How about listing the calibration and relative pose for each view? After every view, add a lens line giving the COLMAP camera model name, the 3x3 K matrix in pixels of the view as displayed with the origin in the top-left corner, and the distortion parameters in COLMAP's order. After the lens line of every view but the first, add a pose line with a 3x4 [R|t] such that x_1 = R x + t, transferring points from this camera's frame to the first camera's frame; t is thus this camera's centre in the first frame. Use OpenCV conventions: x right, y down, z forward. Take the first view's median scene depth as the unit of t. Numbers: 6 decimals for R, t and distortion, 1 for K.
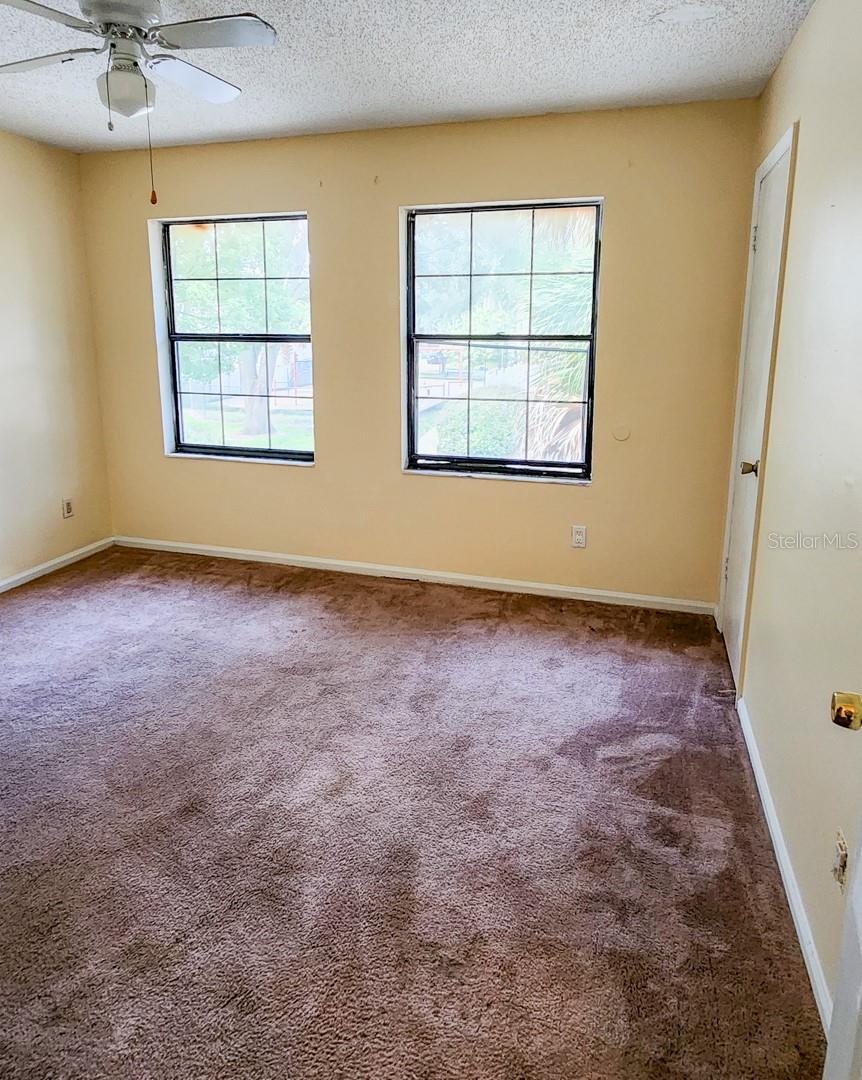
lens RADIAL K [[923.9, 0, 432.0], [0, 923.9, 539.1], [0, 0, 1]] dist [0.018889, -0.024193]
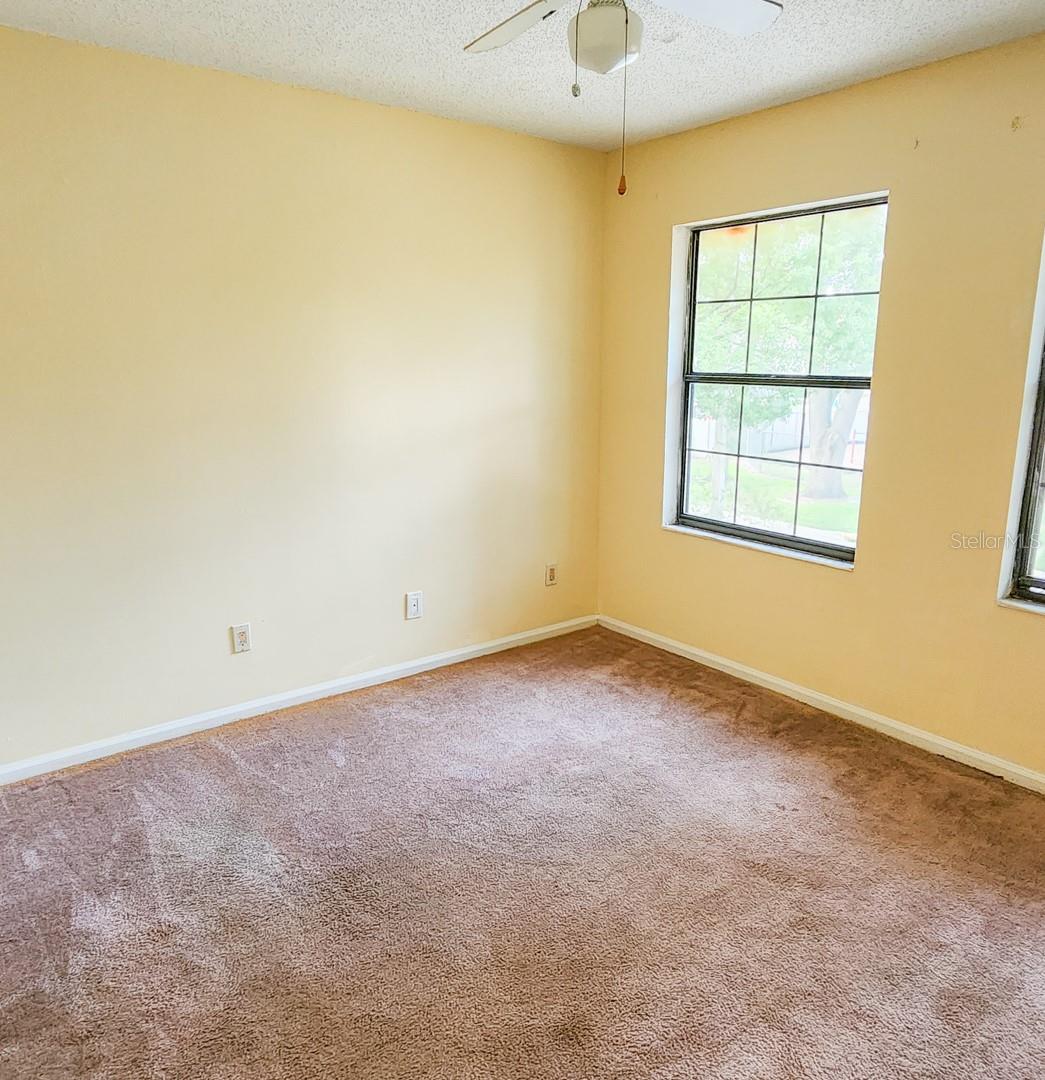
lens RADIAL K [[833.2, 0, 522.9], [0, 833.2, 544.7], [0, 0, 1]] dist [-0.008217, 0.004924]
pose [[0.801394, 0.132677, -0.583237, 0.033069], [-0.130105, 0.990408, 0.046532, -0.097290], [0.583816, 0.038592, 0.810968, 0.373421]]
